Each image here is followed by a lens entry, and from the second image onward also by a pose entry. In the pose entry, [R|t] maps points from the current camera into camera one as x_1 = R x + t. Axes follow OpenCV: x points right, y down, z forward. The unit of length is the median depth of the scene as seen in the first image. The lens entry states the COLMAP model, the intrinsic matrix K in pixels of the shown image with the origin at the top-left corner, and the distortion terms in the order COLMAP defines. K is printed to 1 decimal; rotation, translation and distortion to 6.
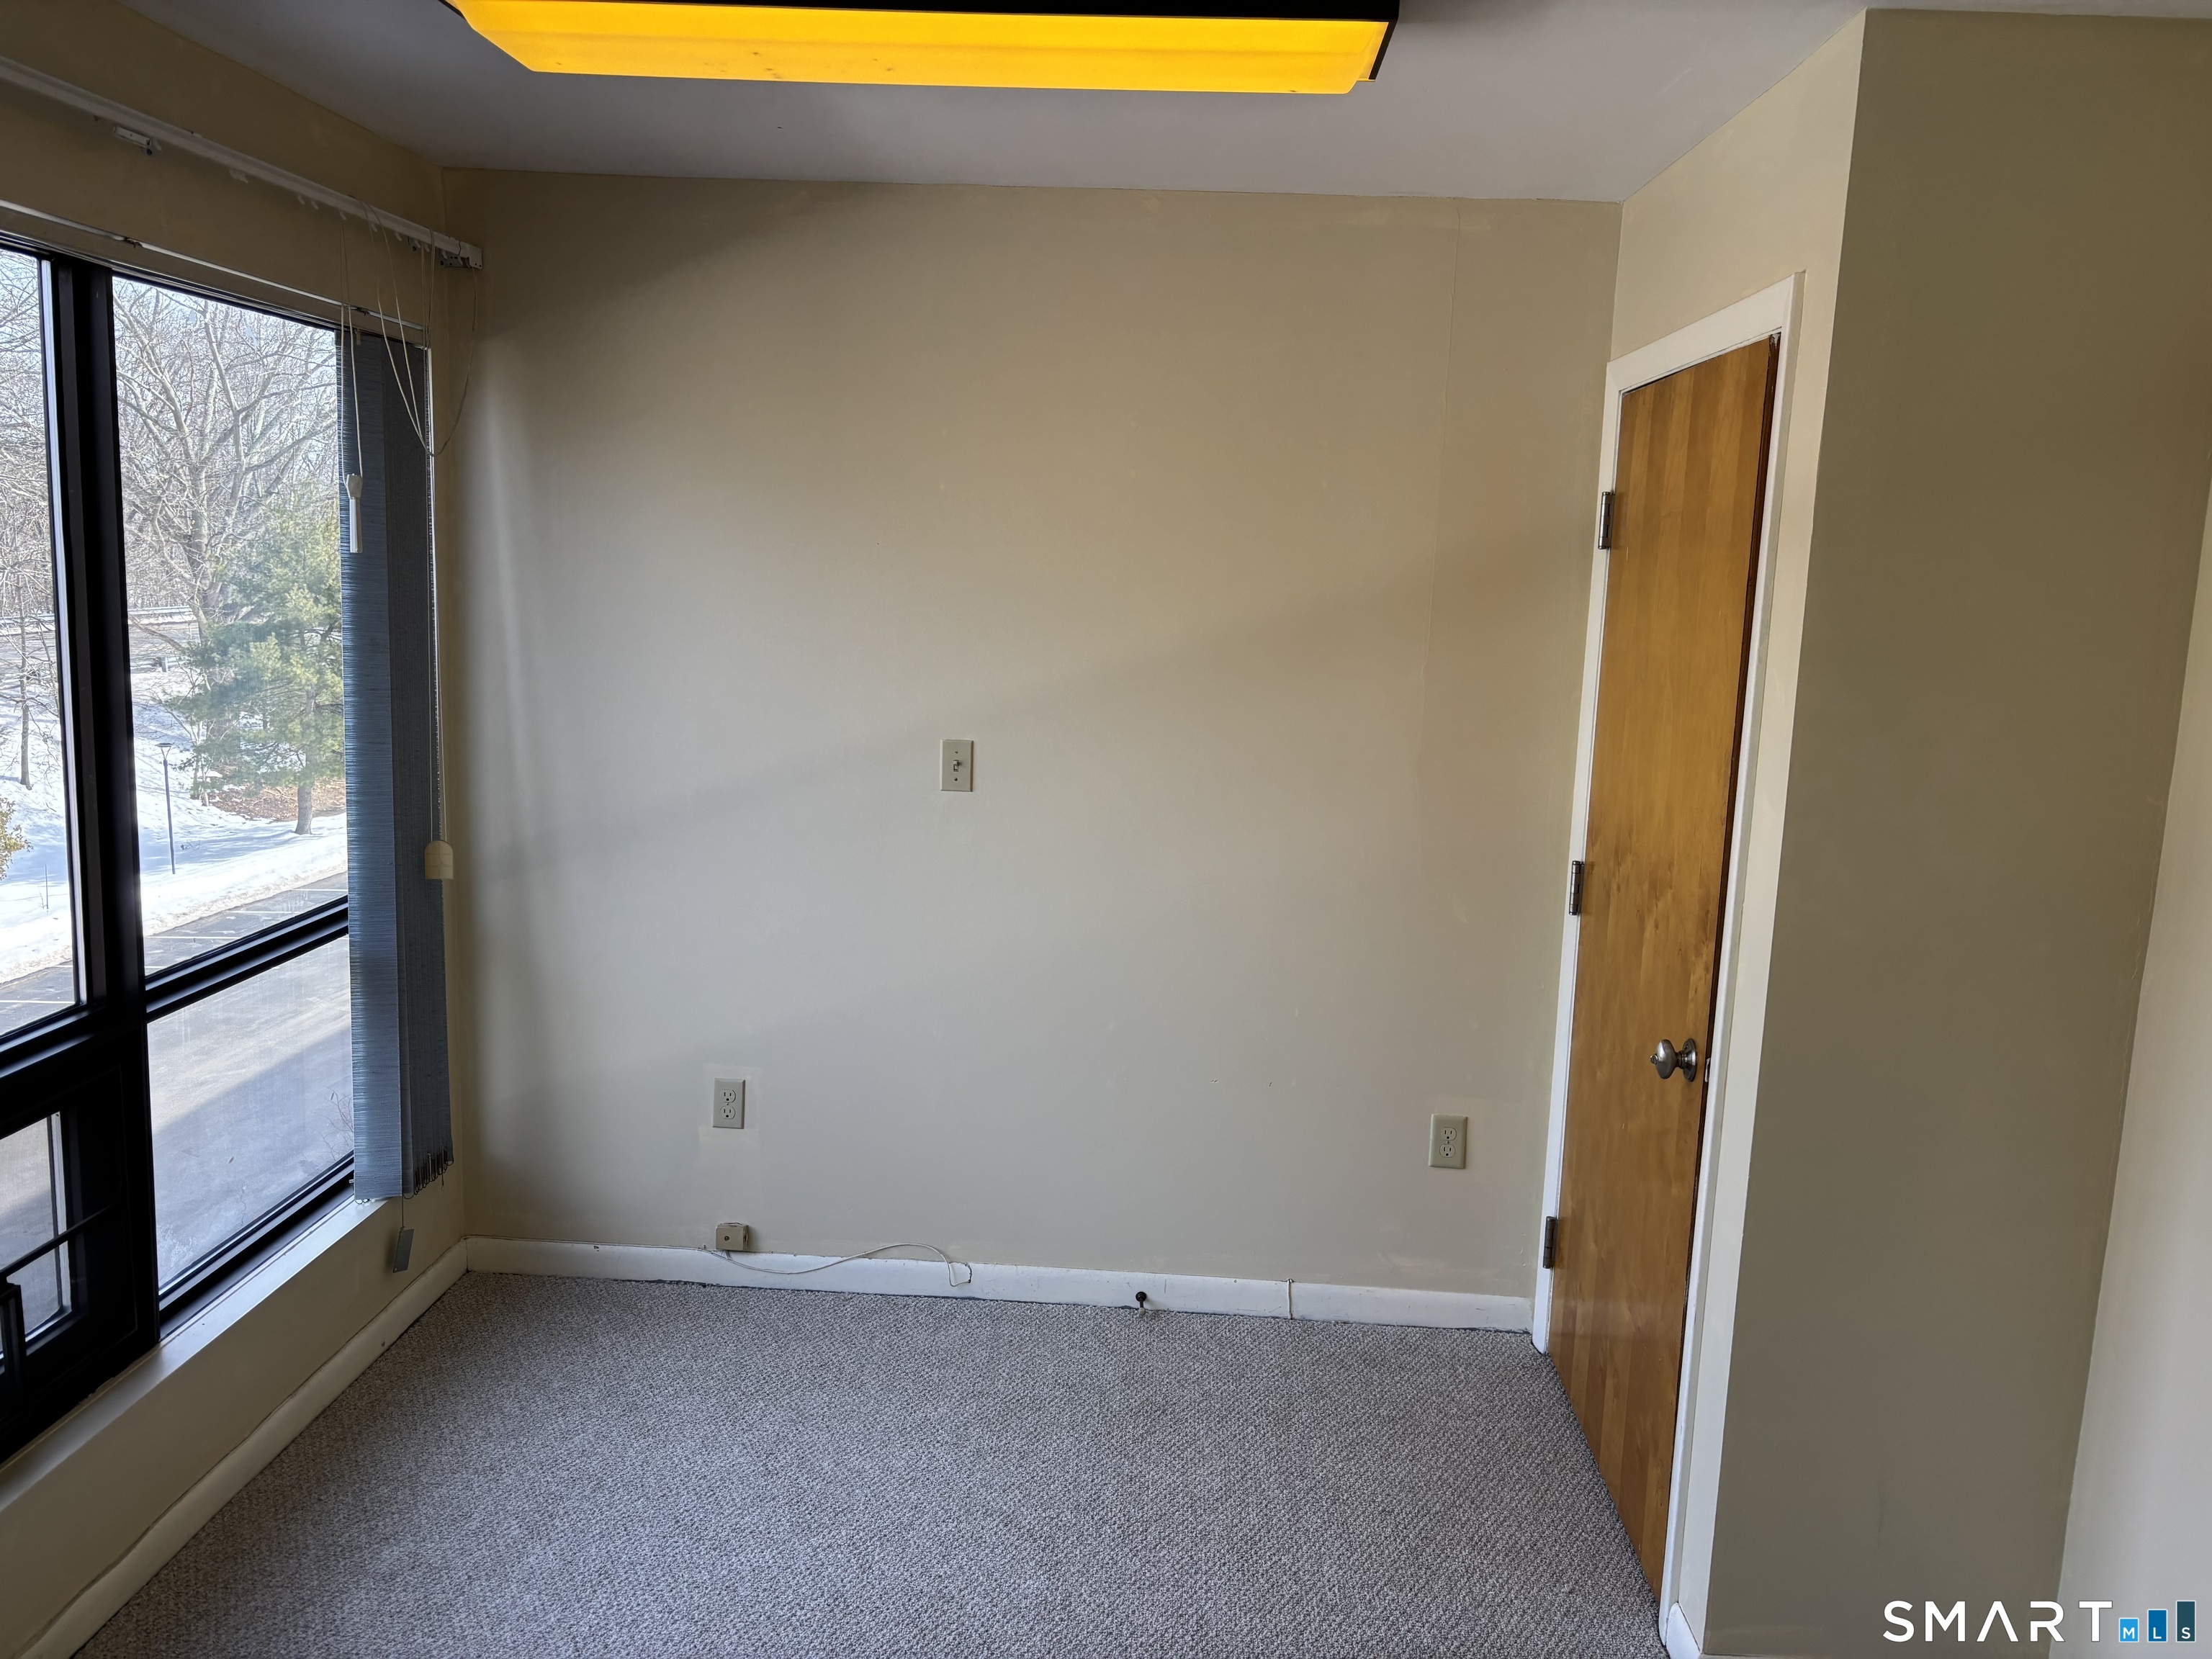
lens RADIAL K [[1674.4, 0, 1104.8], [0, 1674.4, 817.3], [0, 0, 1]] dist [-0.009063, 0.042289]
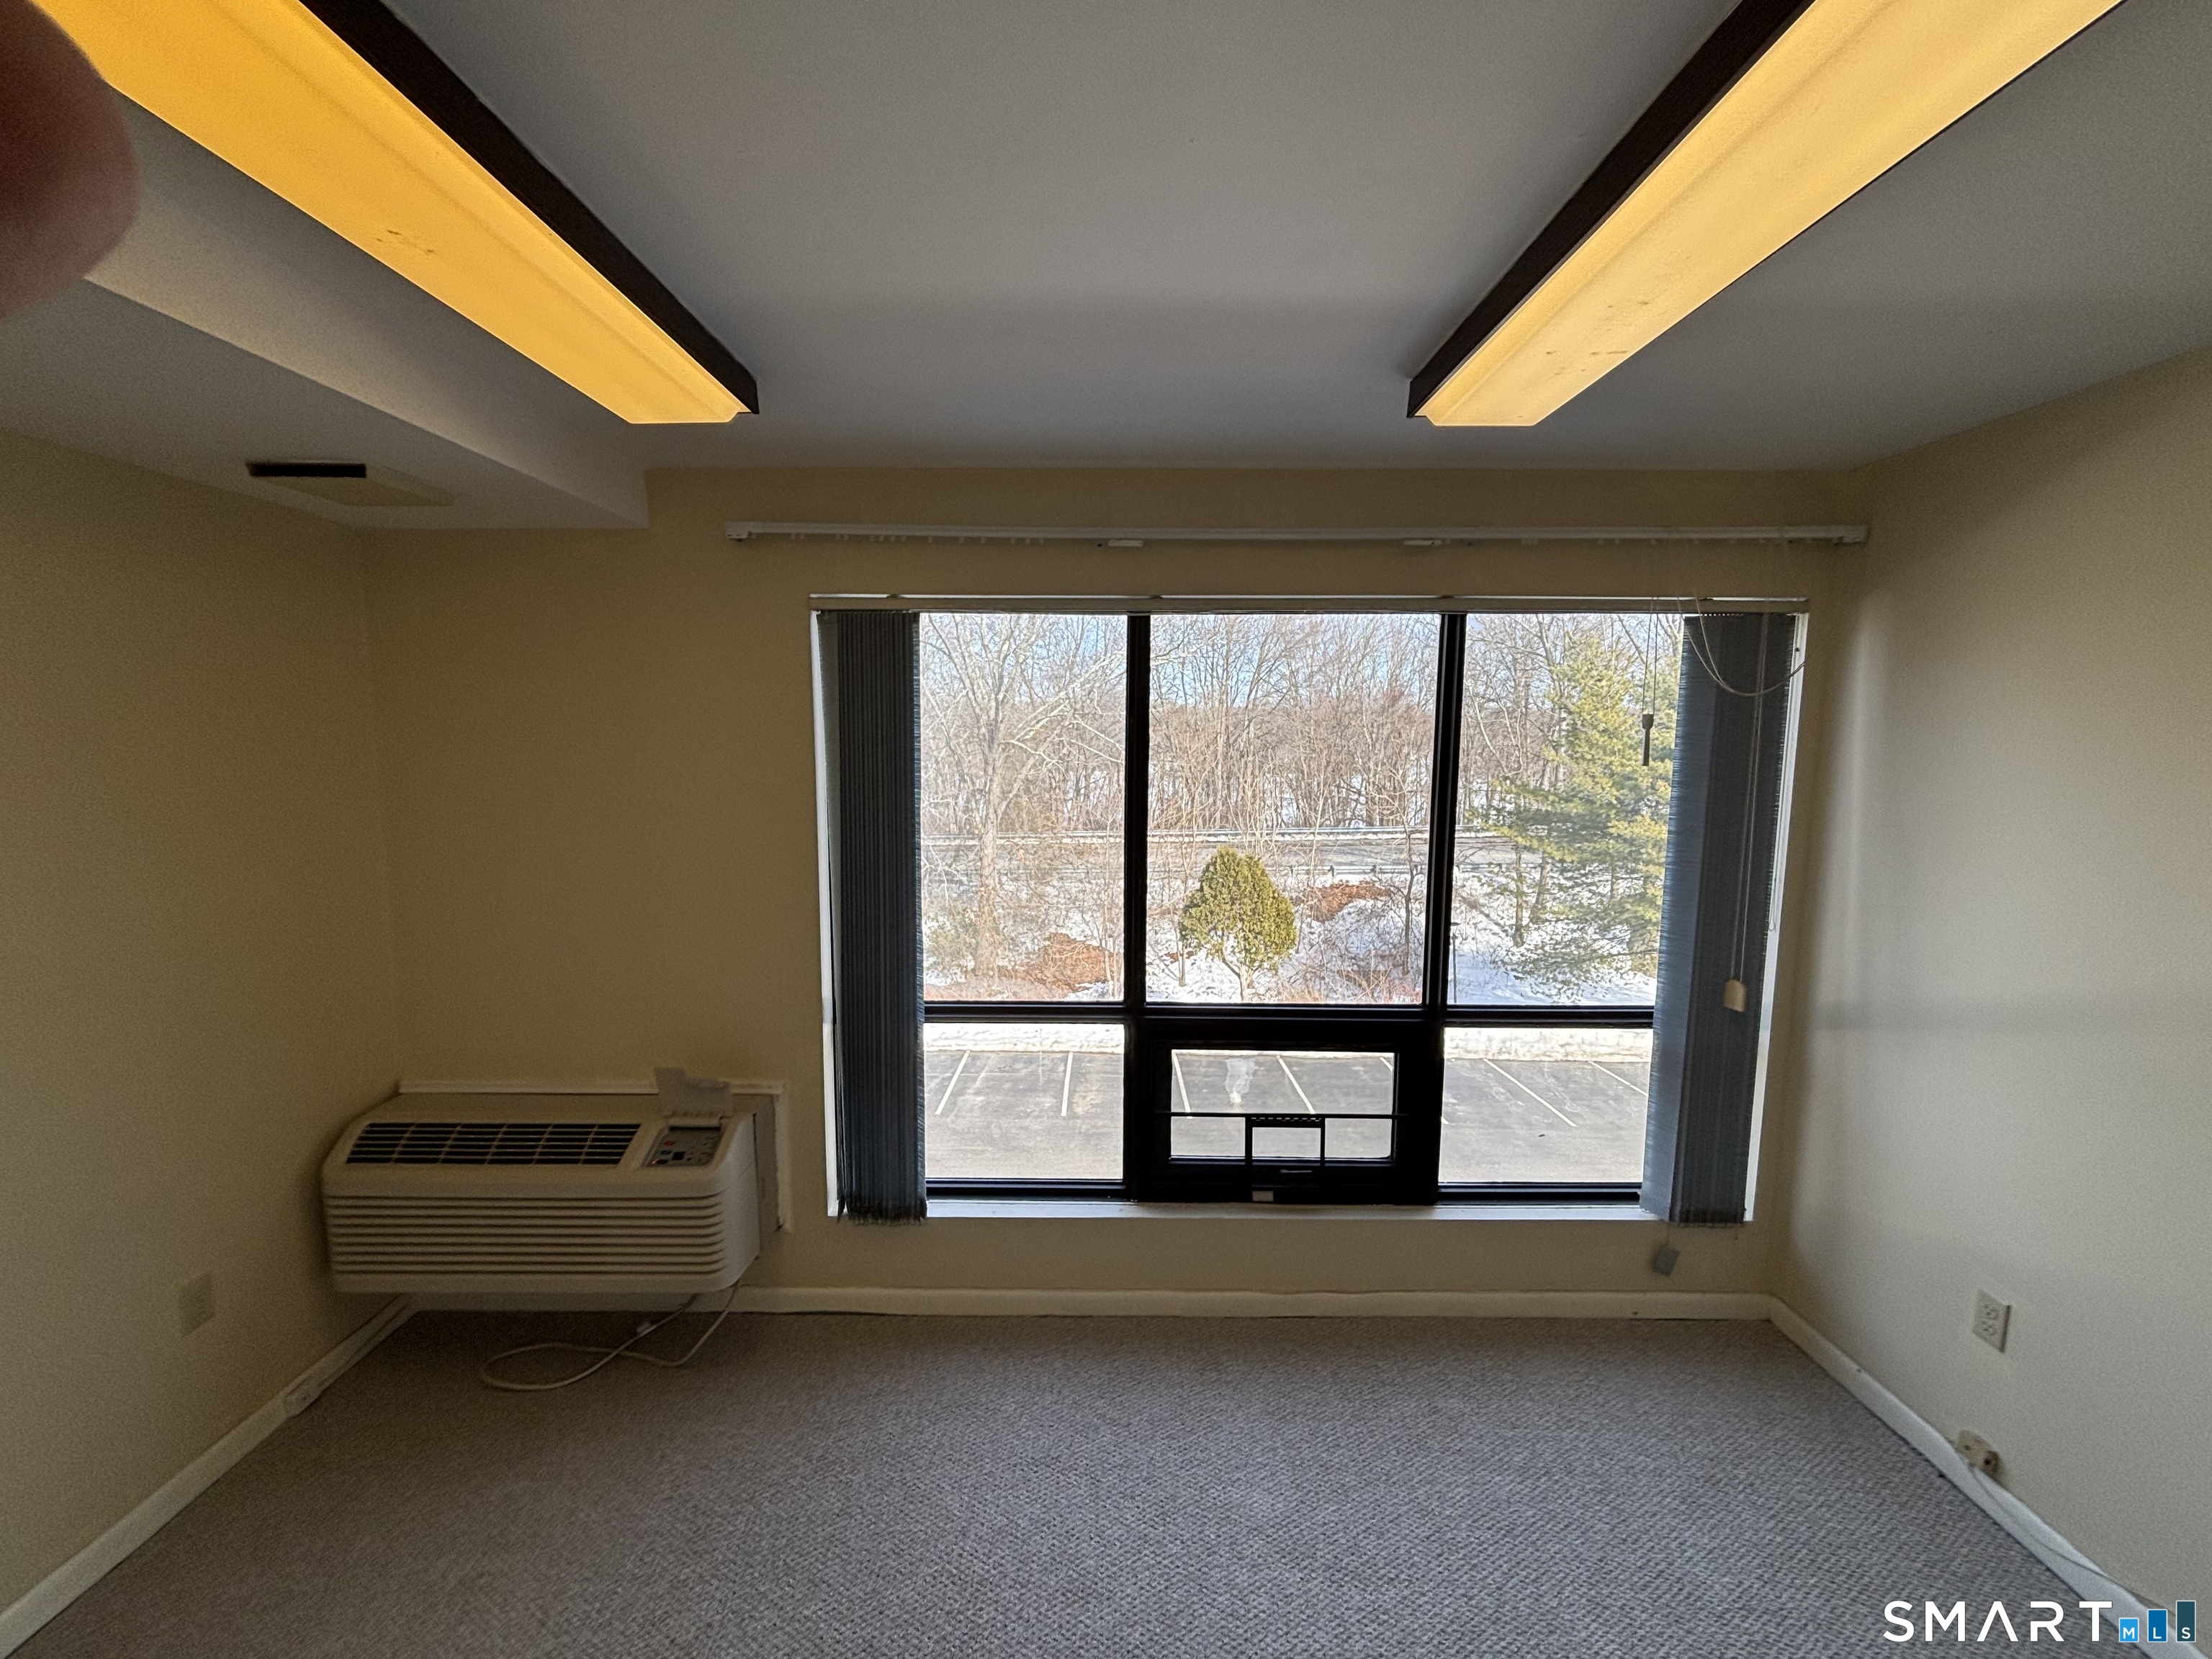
lens RADIAL K [[903.3, 0, 1106.0], [0, 903.3, 829.5], [0, 0, 1]] dist [-0.008590, -0.000103]
pose [[0.037840, 0.079270, -0.996135, 0.287346], [-0.159353, 0.984571, 0.072296, -0.077444], [0.986496, 0.156001, 0.049888, 0.455853]]
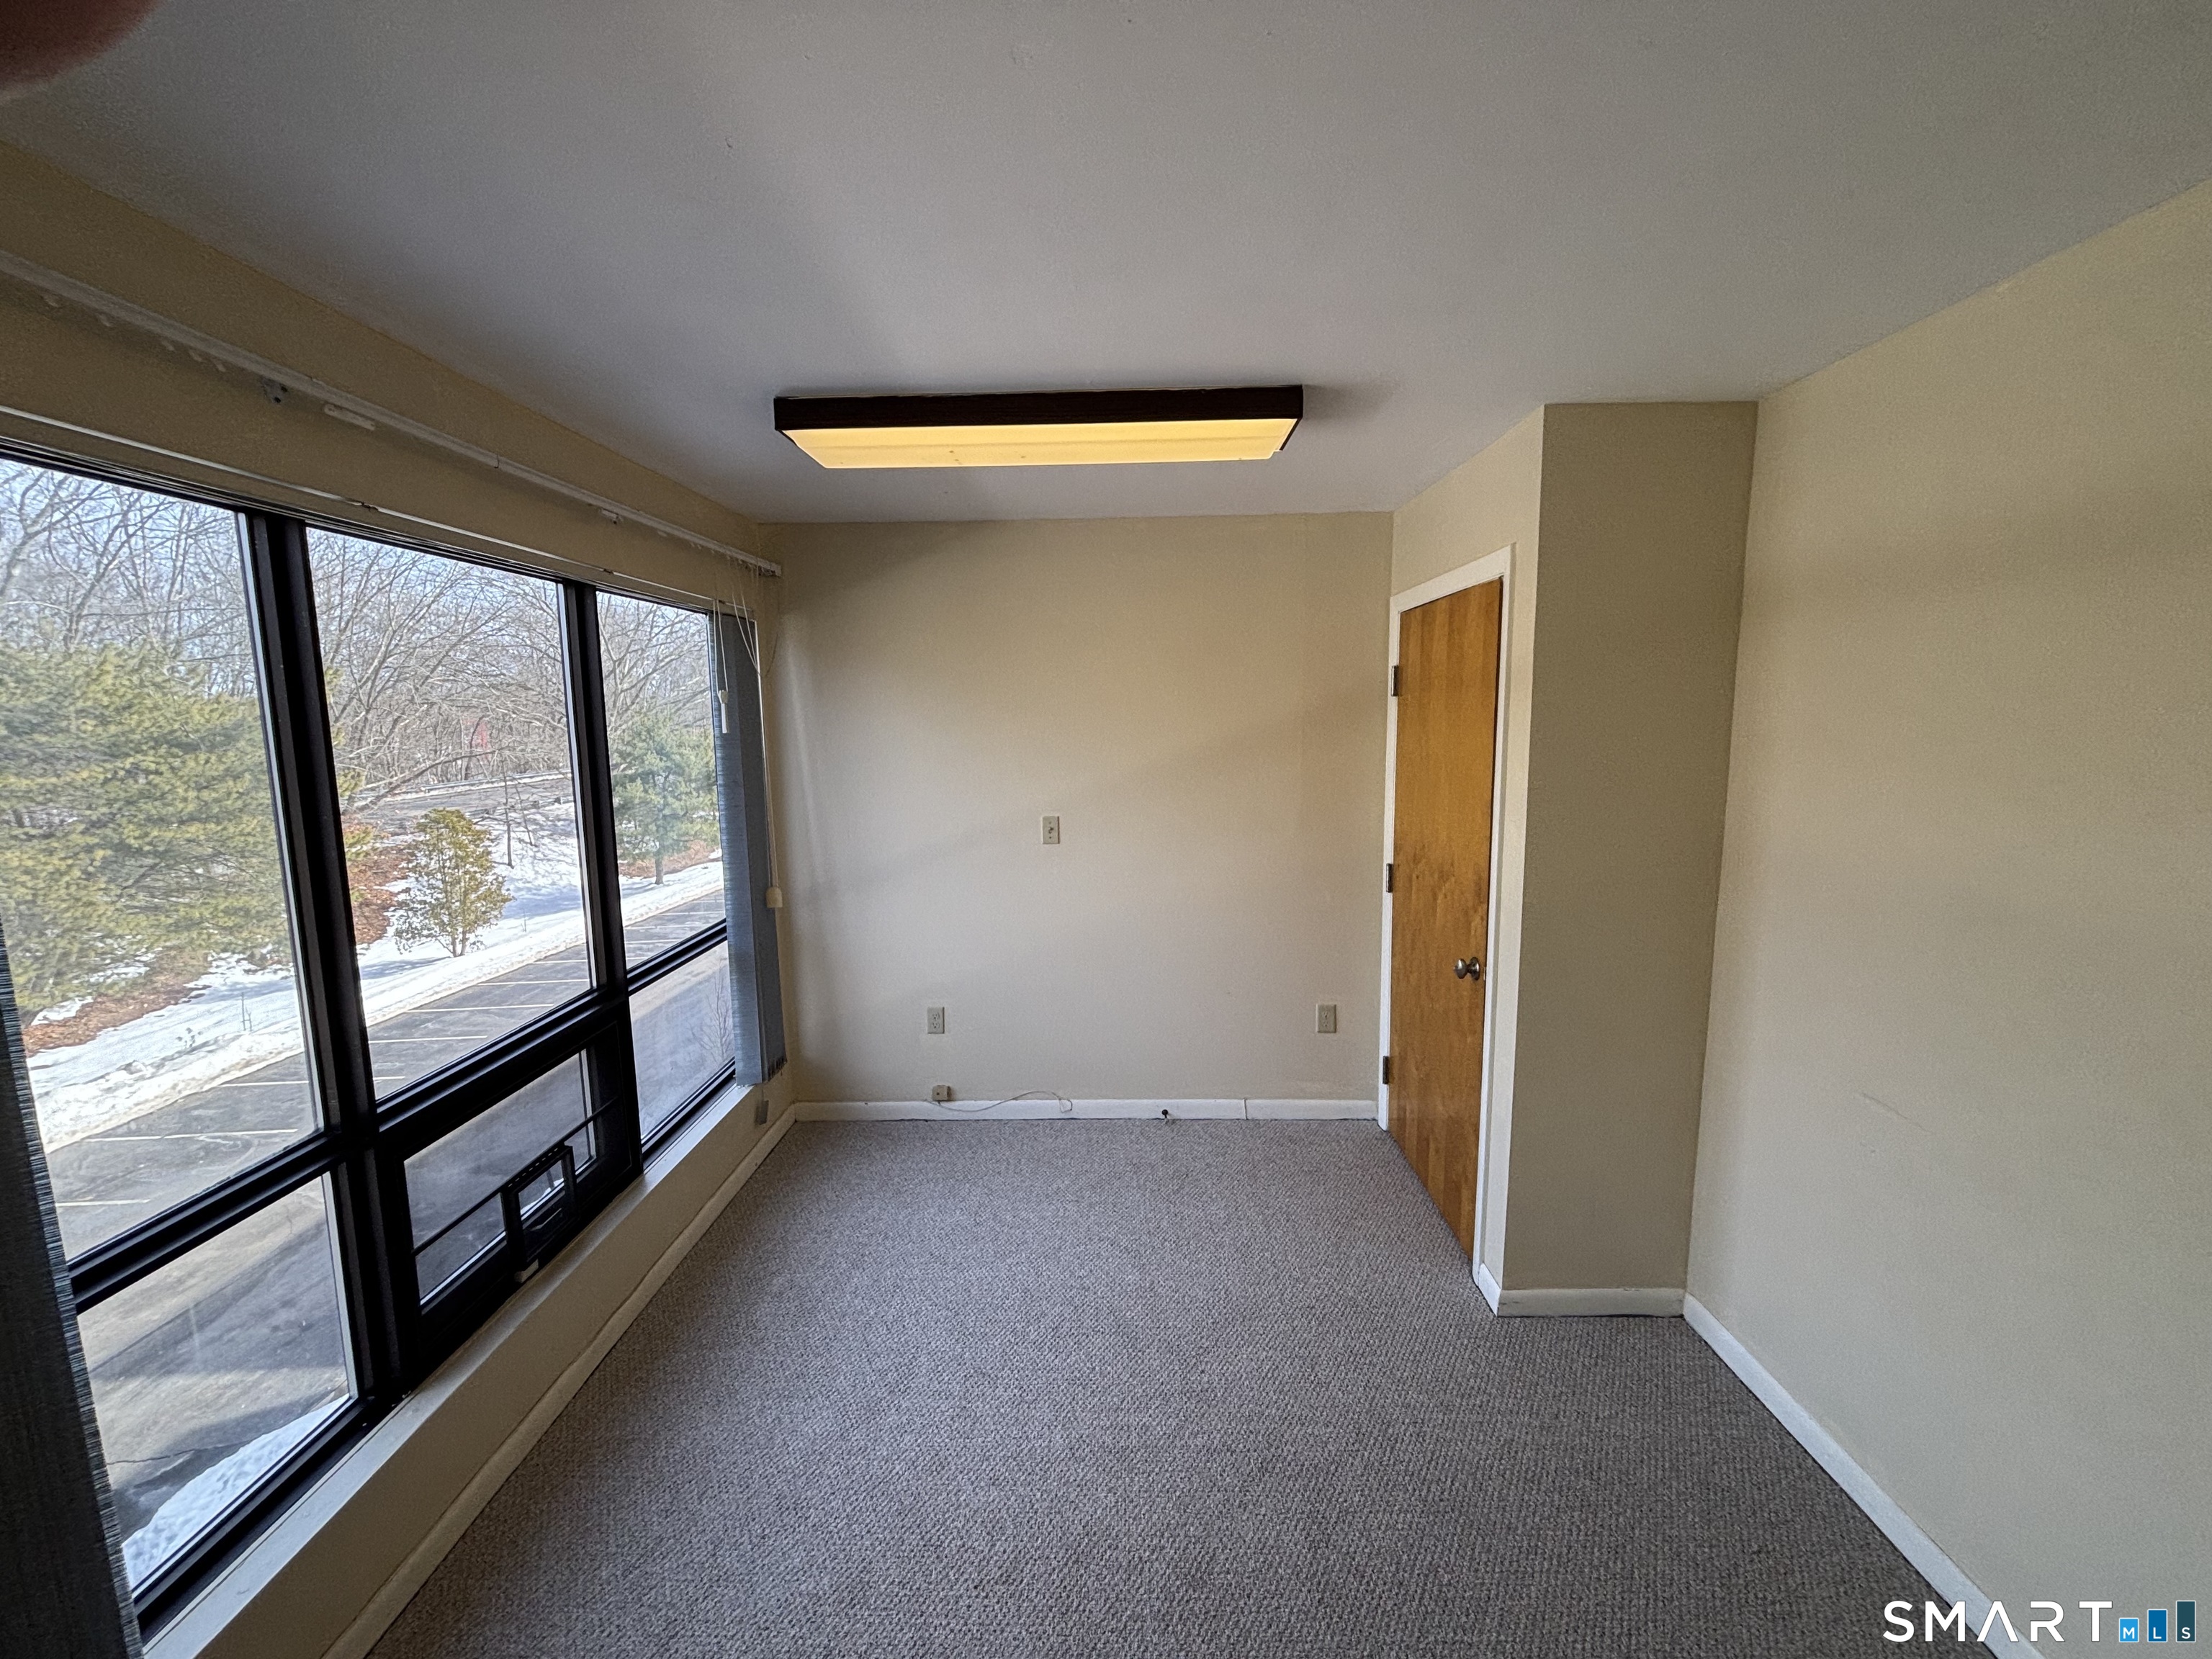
lens RADIAL K [[887.7, 0, 1106.0], [0, 887.7, 829.5], [0, 0, 1]] dist [0.001181, 0.000028]
pose [[0.998294, -0.054090, 0.022001, -0.053300], [0.054618, 0.998215, -0.024158, -0.005118], [-0.020655, 0.025319, 0.999466, 0.018637]]
